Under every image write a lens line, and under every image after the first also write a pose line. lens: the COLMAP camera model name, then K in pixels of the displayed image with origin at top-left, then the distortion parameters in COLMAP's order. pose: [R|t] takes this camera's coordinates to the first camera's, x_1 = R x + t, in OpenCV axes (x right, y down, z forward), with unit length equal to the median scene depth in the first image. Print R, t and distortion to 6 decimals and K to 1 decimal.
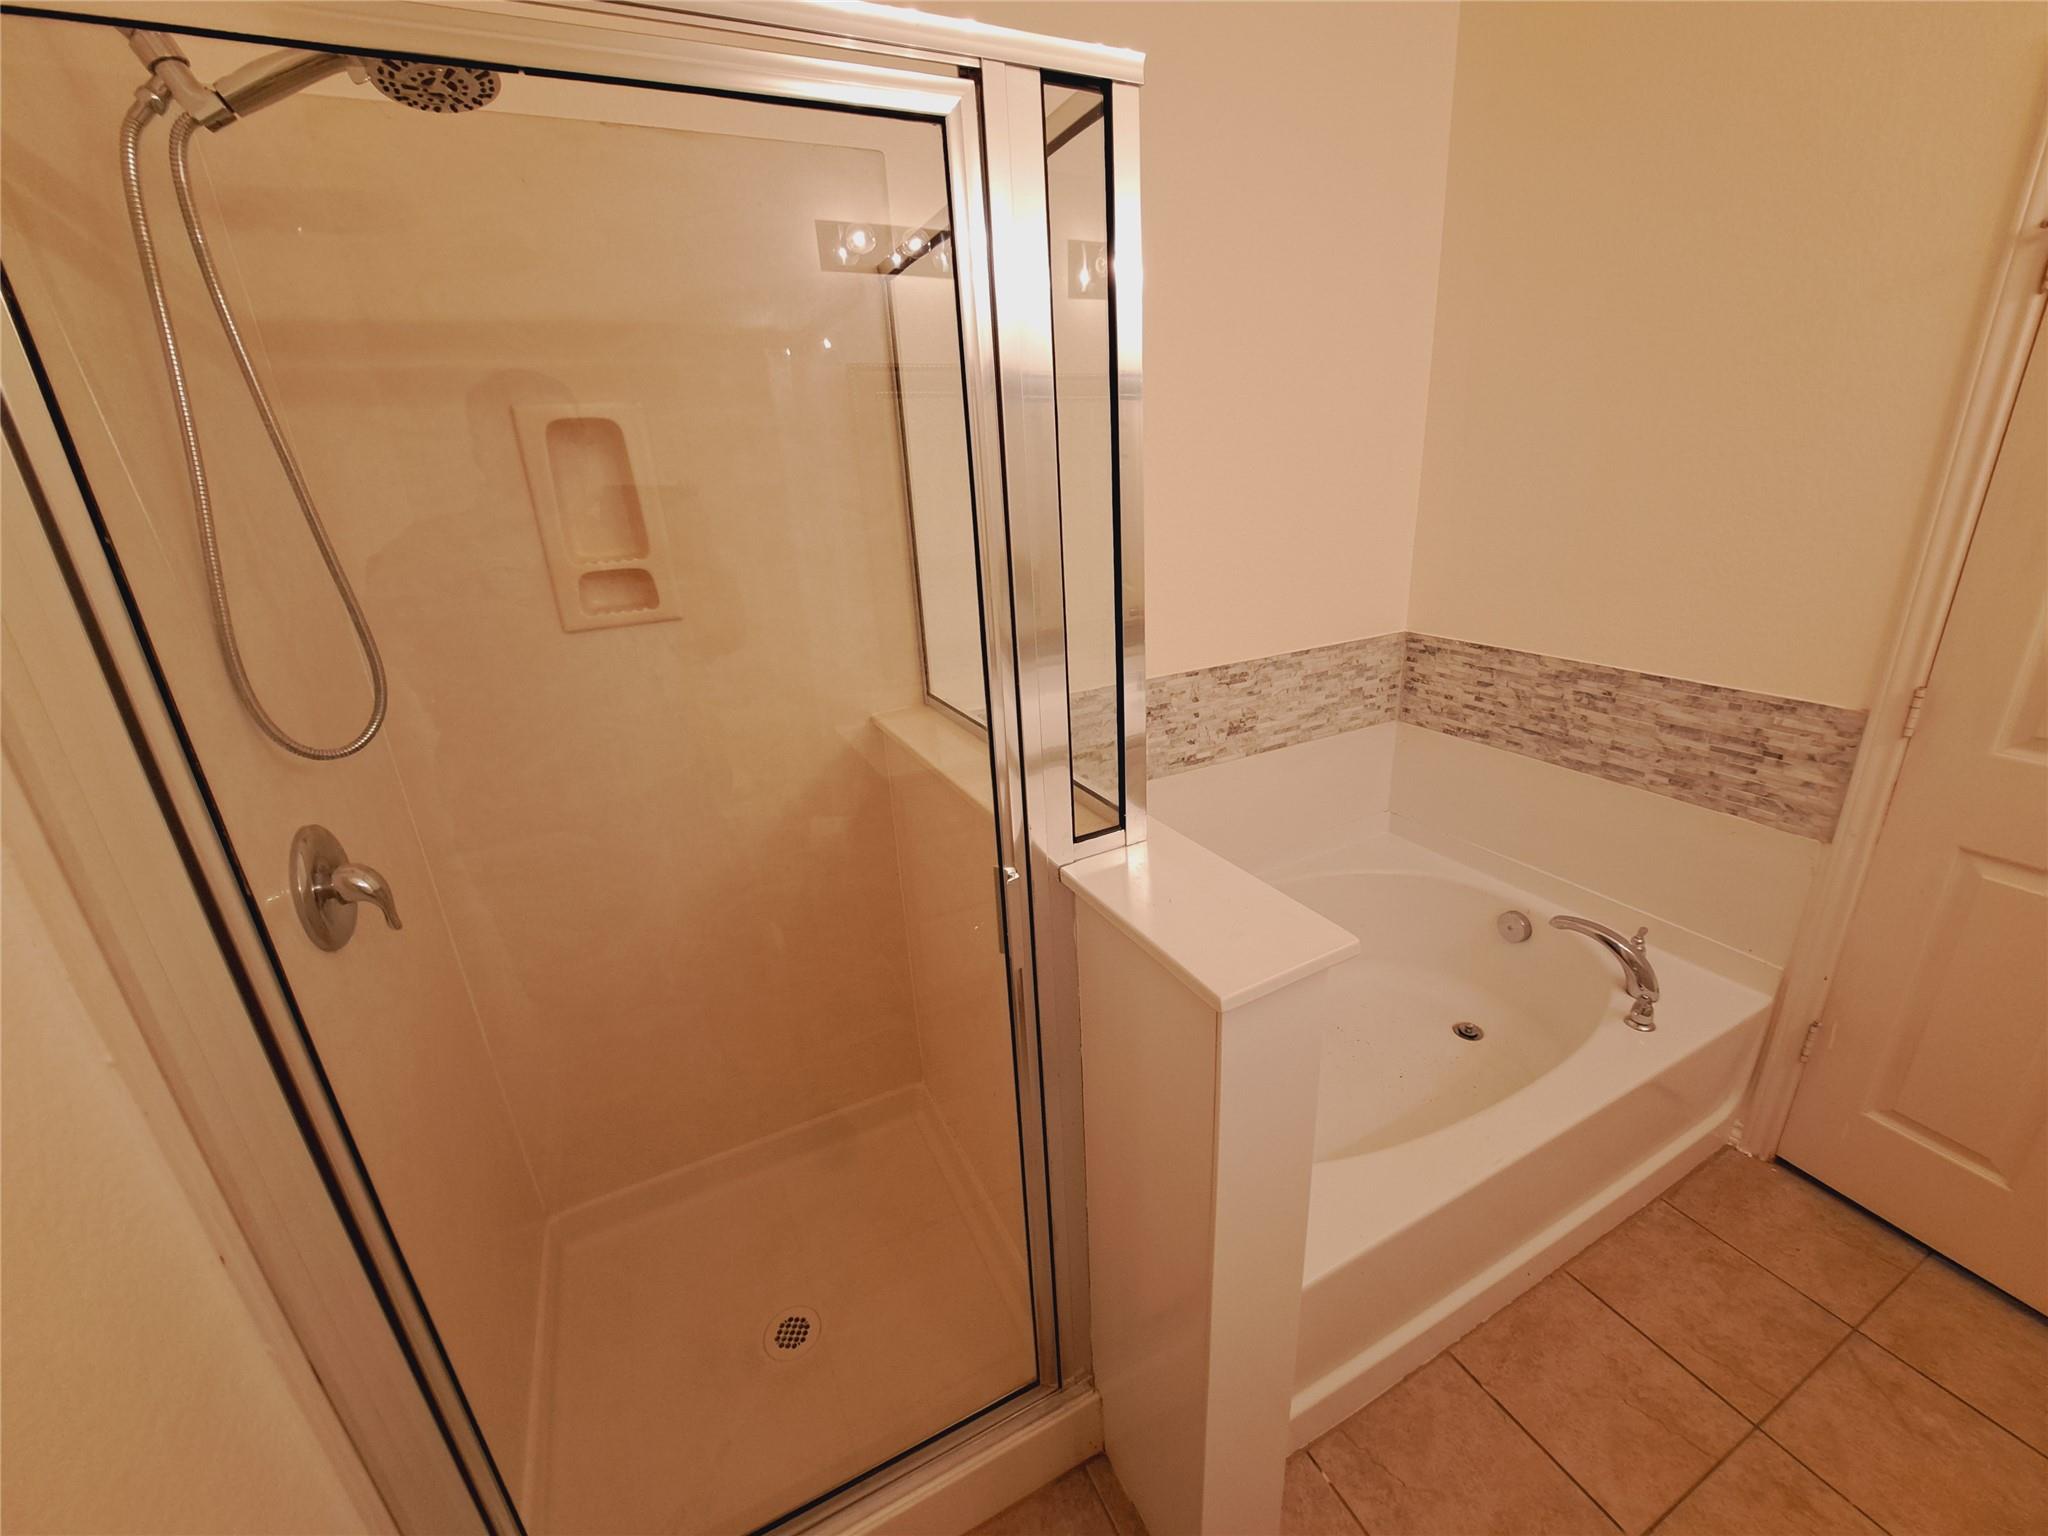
lens RADIAL K [[812.8, 0, 1038.1], [0, 812.8, 762.4], [0, 0, 1]] dist [-0.014239, -0.000815]
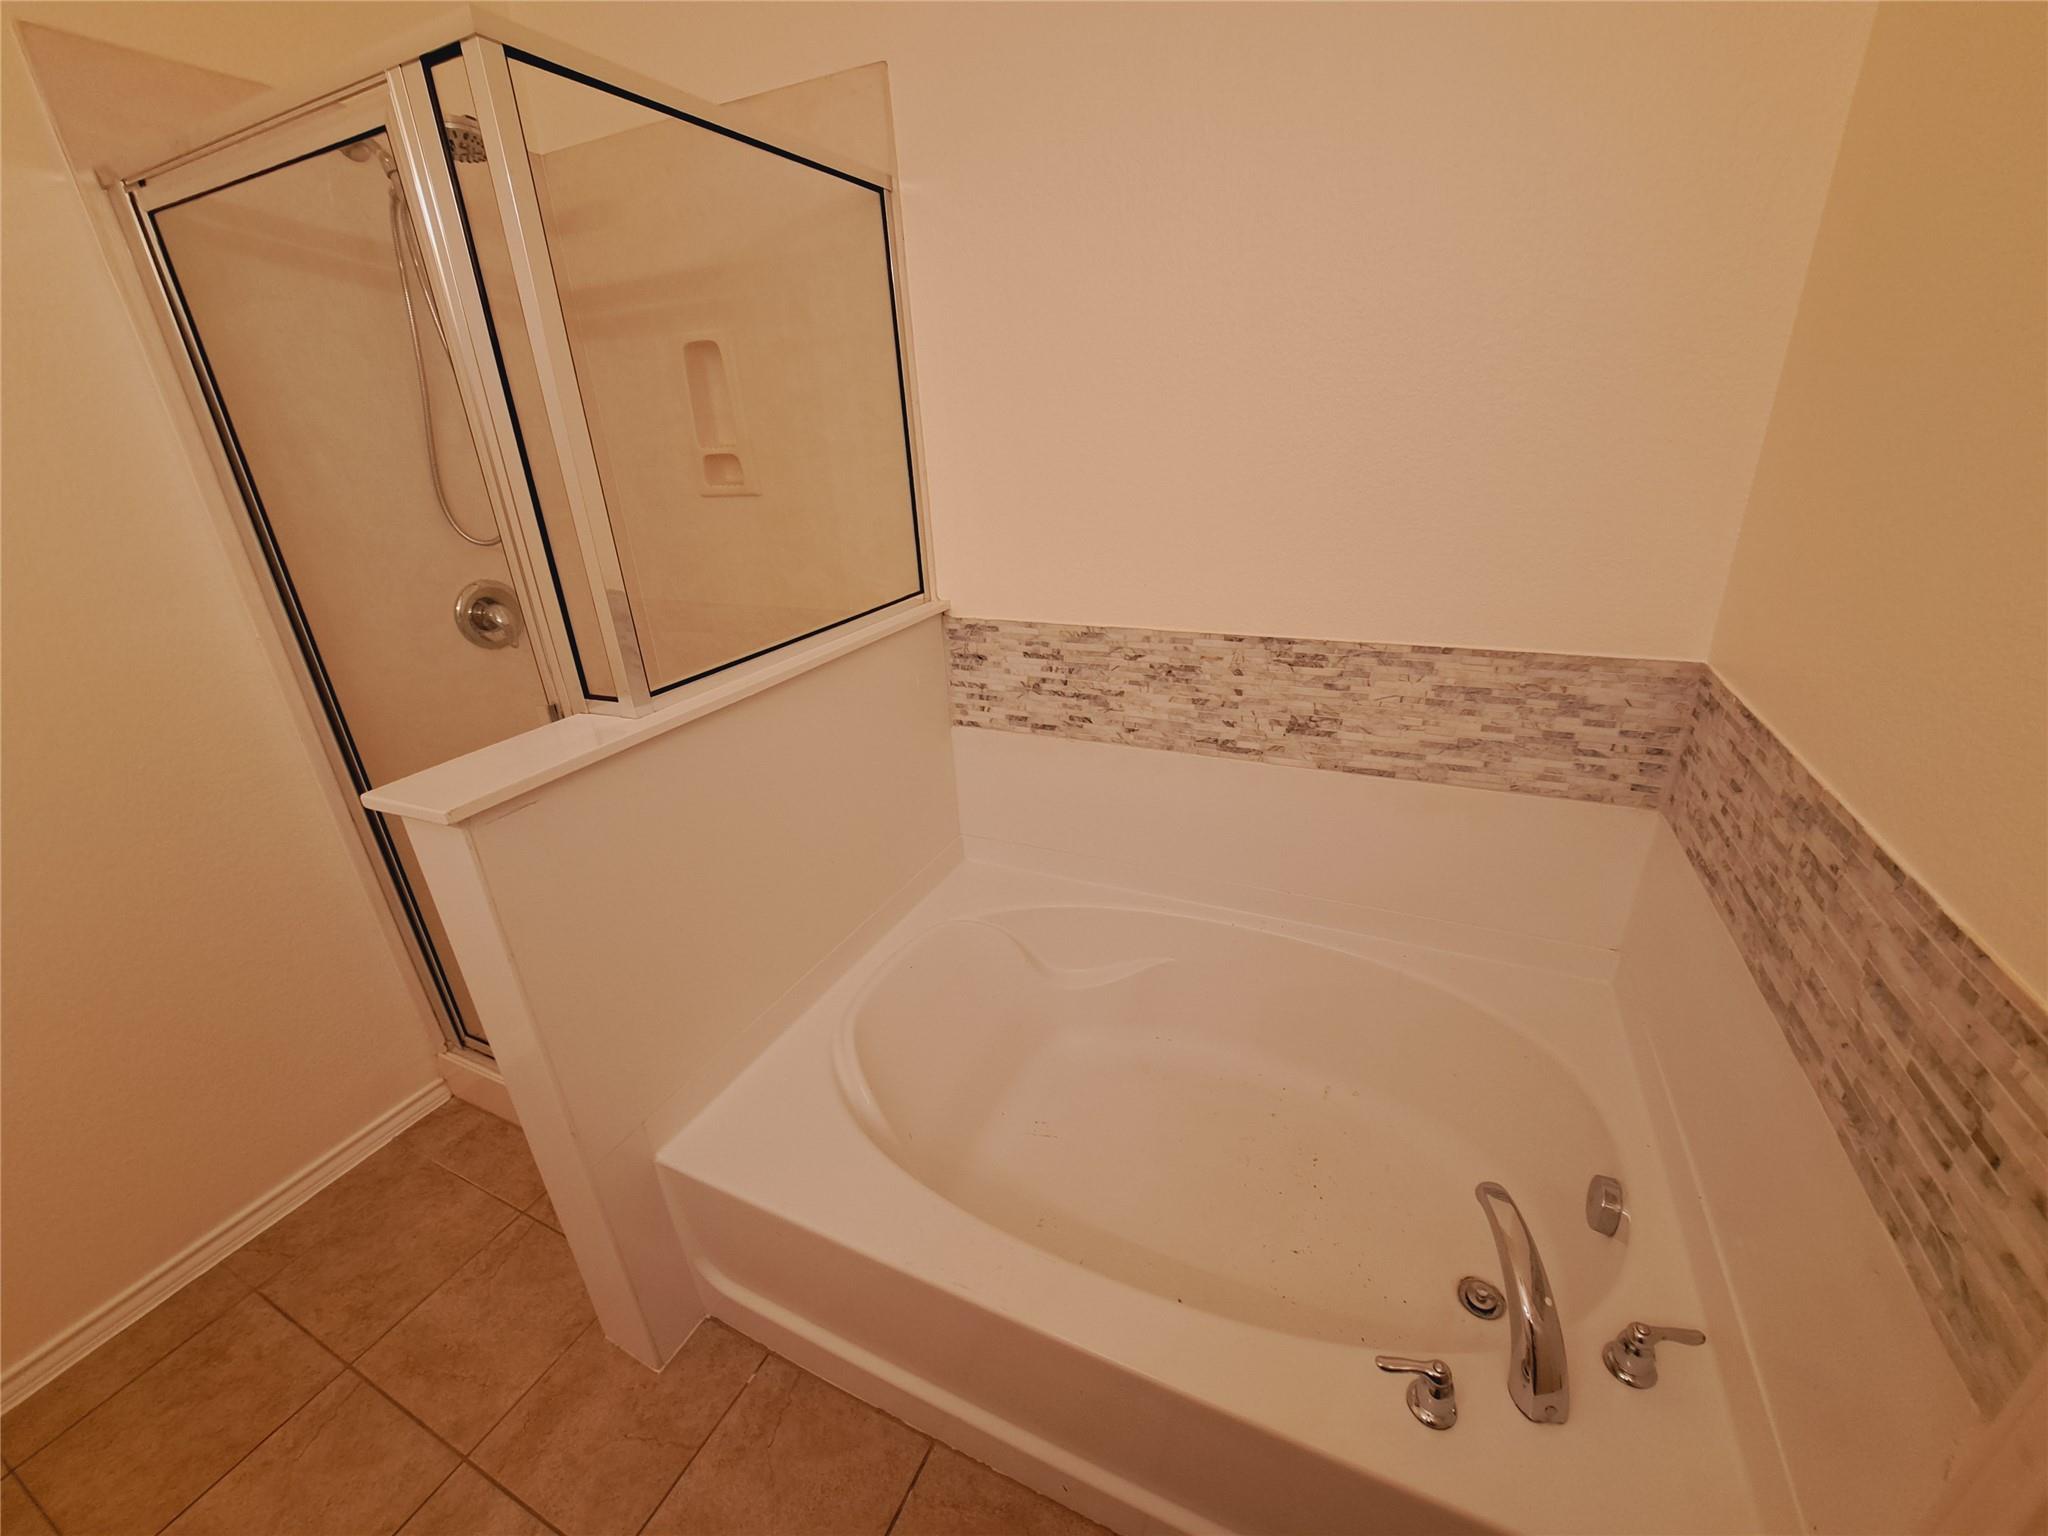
lens RADIAL K [[812.8, 0, 1038.2], [0, 812.8, 764.3], [0, 0, 1]] dist [-0.014239, -0.000815]
pose [[0.629271, 0.328680, -0.704264, 0.650884], [-0.248444, 0.943696, 0.218434, -0.115817], [0.736406, 0.037516, 0.675499, 0.324111]]
